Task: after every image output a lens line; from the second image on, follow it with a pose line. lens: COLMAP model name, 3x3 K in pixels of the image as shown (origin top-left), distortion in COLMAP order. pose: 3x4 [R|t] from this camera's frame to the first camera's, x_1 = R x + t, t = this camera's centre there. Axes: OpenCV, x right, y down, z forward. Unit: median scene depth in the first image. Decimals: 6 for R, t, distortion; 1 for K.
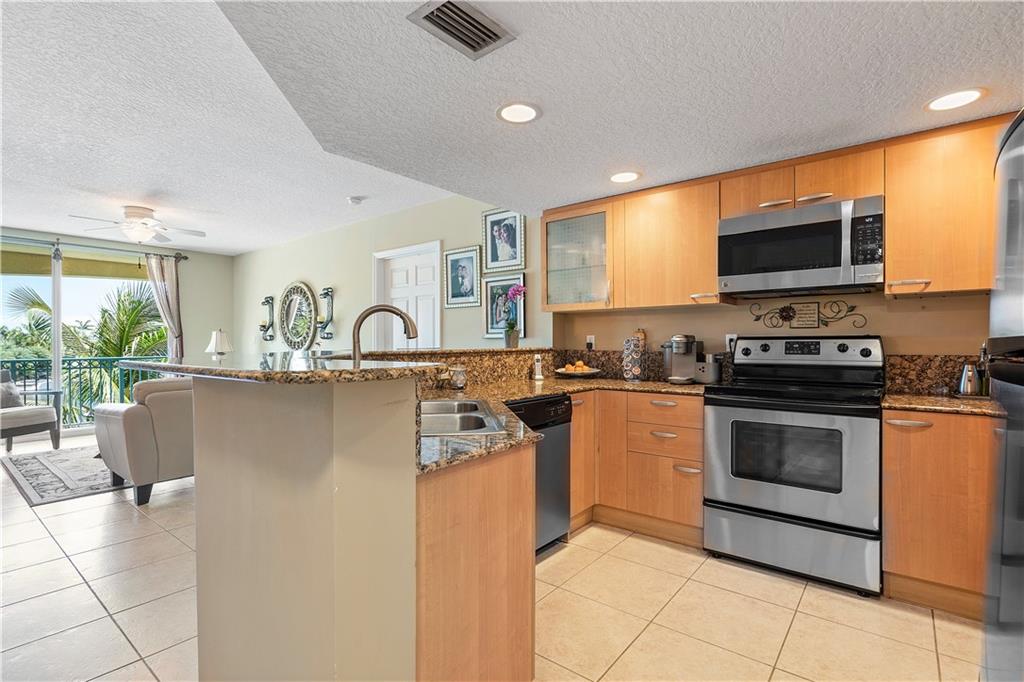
lens RADIAL K [[471.8, 0, 511.9], [0, 471.8, 344.9], [0, 0, 1]] dist [0.000974, 0.000300]
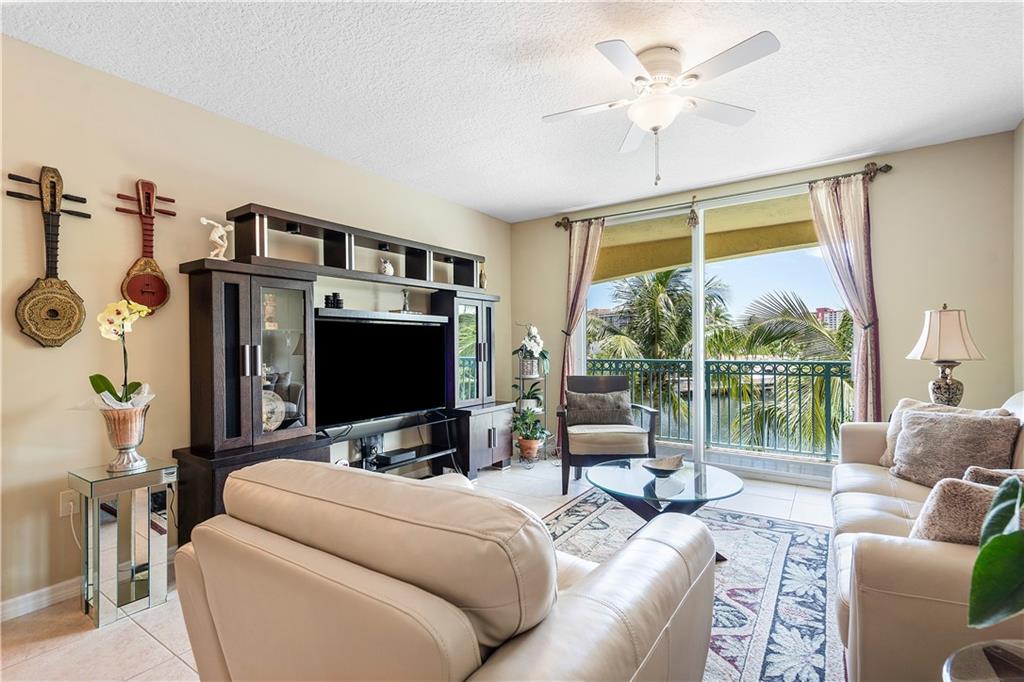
lens RADIAL K [[471.8, 0, 511.9], [0, 471.8, 344.9], [0, 0, 1]] dist [0.000974, 0.000300]
pose [[0.076038, 0.000980, -0.997104, -0.223200], [0.005012, 0.999987, 0.001365, -0.000062], [0.997092, -0.005102, 0.076032, 0.569824]]
